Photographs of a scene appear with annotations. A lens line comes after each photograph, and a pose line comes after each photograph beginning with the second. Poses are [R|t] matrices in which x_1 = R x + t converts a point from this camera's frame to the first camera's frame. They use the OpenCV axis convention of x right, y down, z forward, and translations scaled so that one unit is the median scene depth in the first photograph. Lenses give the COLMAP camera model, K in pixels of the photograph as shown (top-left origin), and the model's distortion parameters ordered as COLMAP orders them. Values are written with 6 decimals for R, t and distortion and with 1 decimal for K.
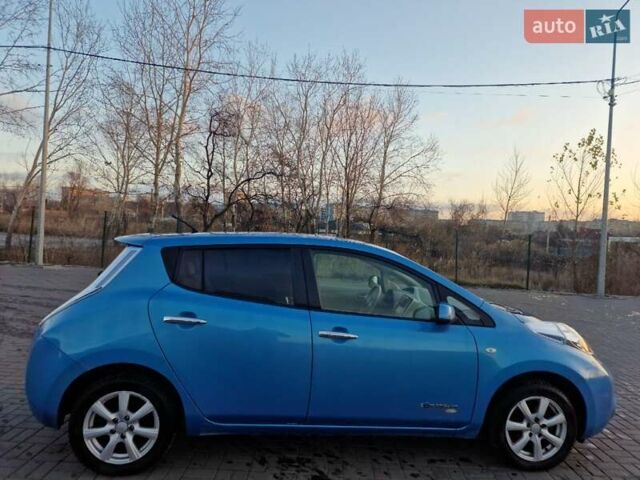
lens RADIAL K [[427.5, 0, 312.0], [0, 427.5, 229.2], [0, 0, 1]] dist [0.079087, -0.057457]
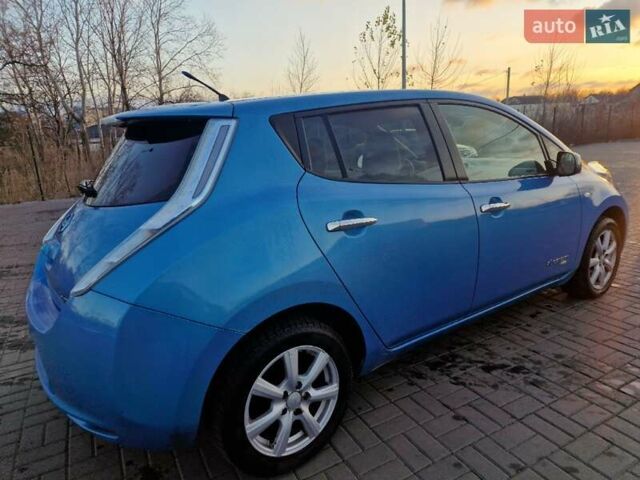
lens RADIAL K [[437.5, 0, 318.8], [0, 437.5, 237.4], [0, 0, 1]] dist [0.078167, -0.072375]
pose [[0.862330, -0.208604, 0.461380, -0.600628], [0.093110, 0.960983, 0.260464, 0.052677], [-0.497712, -0.181647, 0.848108, 0.436811]]
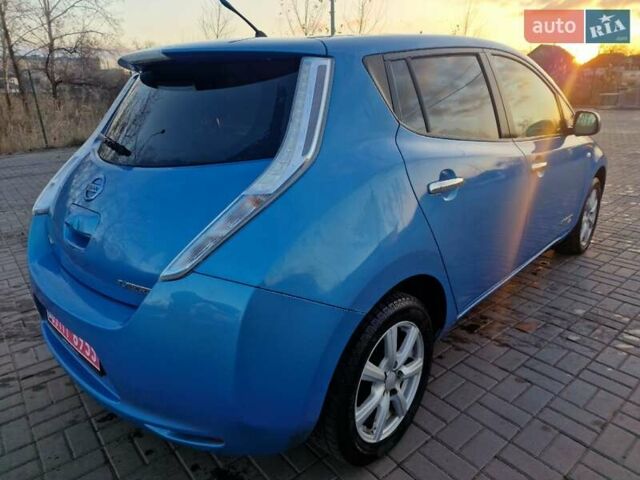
lens RADIAL K [[437.5, 0, 318.8], [0, 437.5, 237.4], [0, 0, 1]] dist [0.078167, -0.072375]
pose [[0.754919, -0.272547, 0.596502, -0.742207], [0.057520, 0.933567, 0.353758, 0.054919], [-0.653290, -0.232748, 0.720444, 0.626473]]
